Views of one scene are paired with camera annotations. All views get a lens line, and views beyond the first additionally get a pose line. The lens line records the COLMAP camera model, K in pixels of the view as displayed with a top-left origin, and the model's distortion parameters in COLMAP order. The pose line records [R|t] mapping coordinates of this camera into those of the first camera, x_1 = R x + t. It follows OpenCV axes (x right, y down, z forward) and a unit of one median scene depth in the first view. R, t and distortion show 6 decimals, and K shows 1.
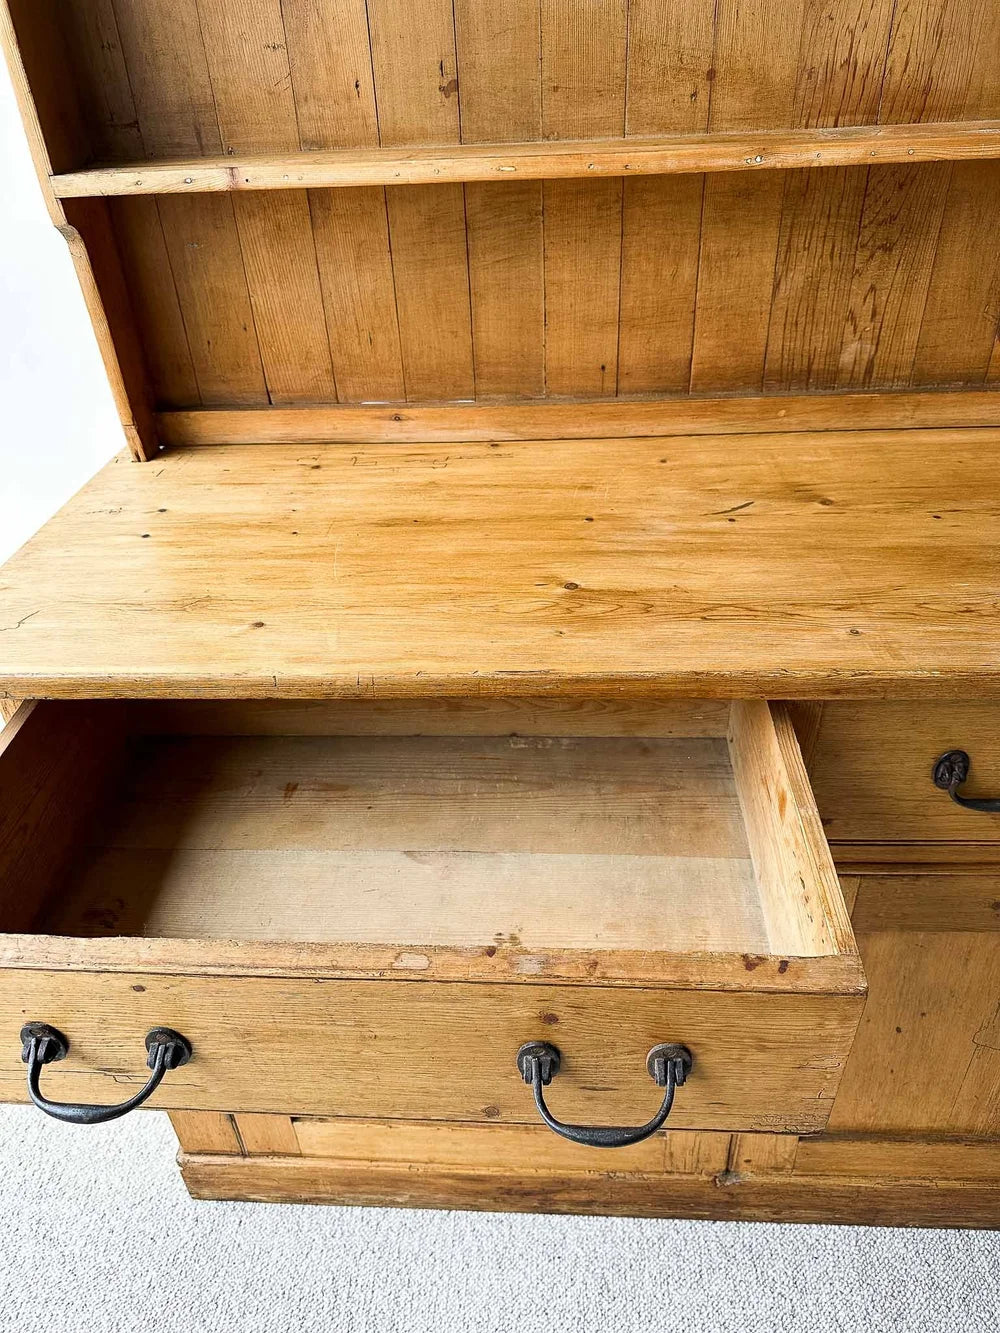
lens RADIAL K [[952.8, 0, 494.2], [0, 952.8, 667.6], [0, 0, 1]] dist [-0.005863, -0.010969]
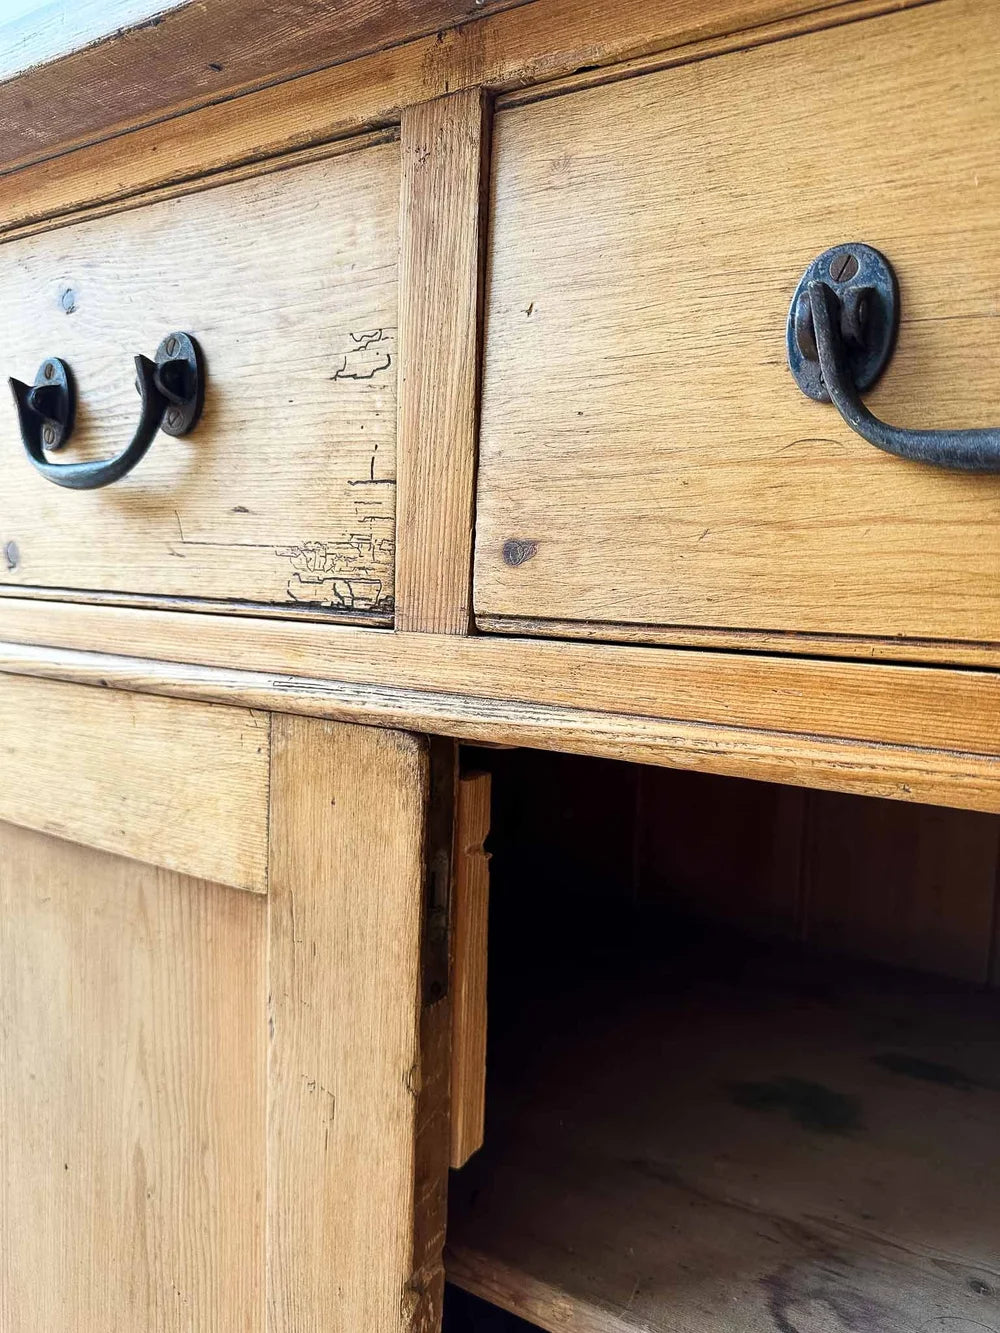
lens RADIAL K [[952.8, 0, 491.8], [0, 952.8, 659.4], [0, 0, 1]] dist [-0.005863, -0.010969]
pose [[0.871828, 0.116819, -0.475677, 0.425868], [-0.327641, 0.860977, -0.389064, 0.283247], [0.364097, 0.495048, 0.788898, 0.603822]]
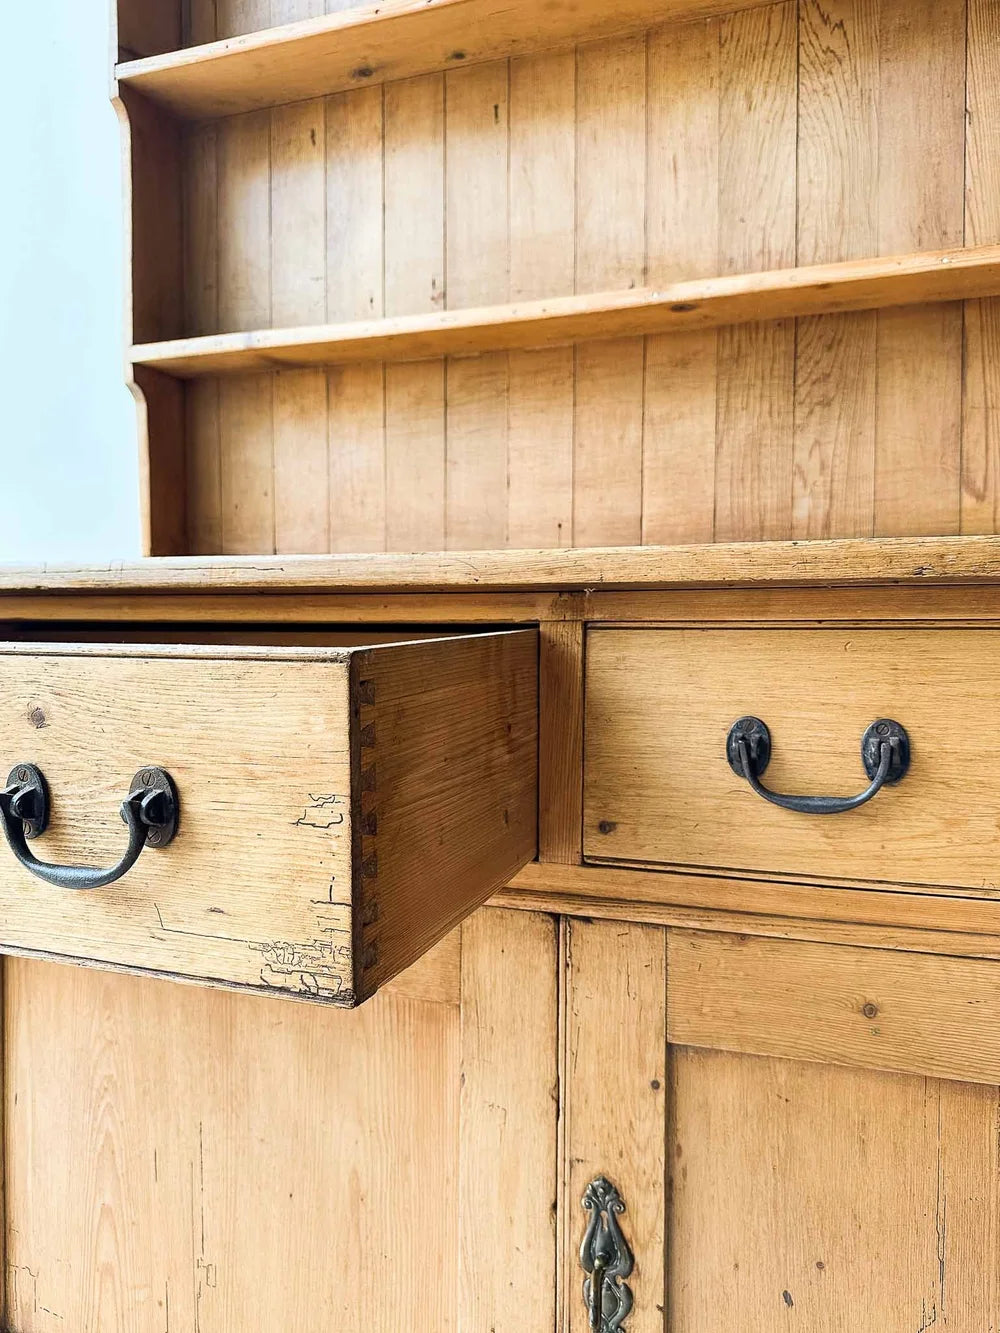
lens RADIAL K [[1017.6, 0, 497.6], [0, 1017.6, 661.8], [0, 0, 1]] dist [0.040103, -0.071239]
pose [[0.951655, 0.057104, -0.301816, 0.418790], [-0.210391, 0.837080, -0.505007, 0.406704], [0.223806, 0.544092, 0.808625, 0.184896]]
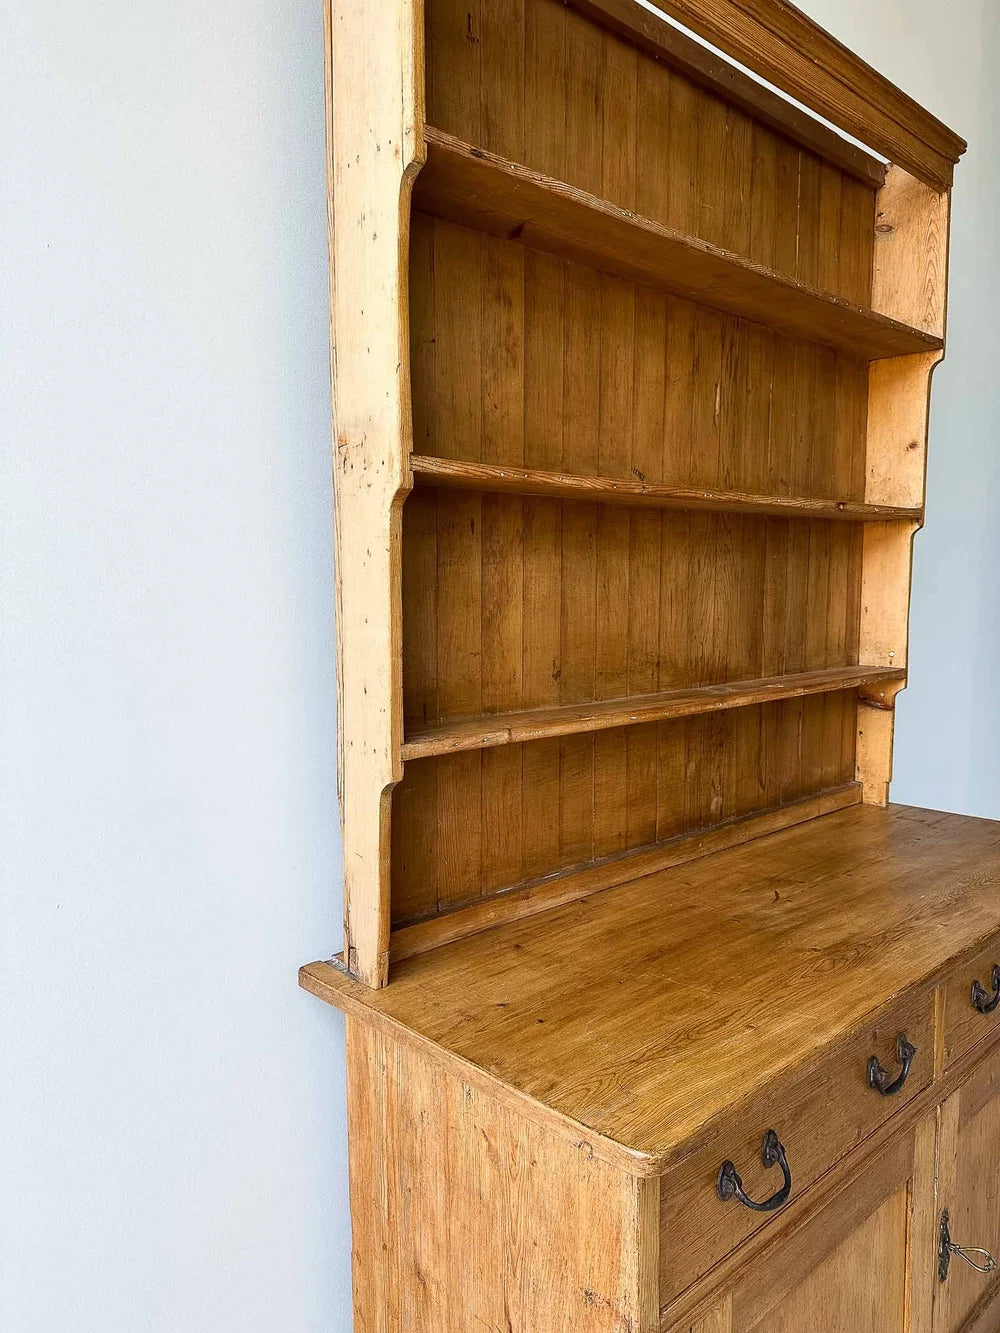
lens RADIAL K [[931.2, 0, 471.6], [0, 931.2, 664.5], [0, 0, 1]] dist [0.037391, -0.034094]
pose [[0.706136, -0.019593, 0.707805, -1.134655], [0.376505, 0.856980, -0.351895, -0.128655], [-0.599680, 0.514978, 0.612521, 0.127308]]
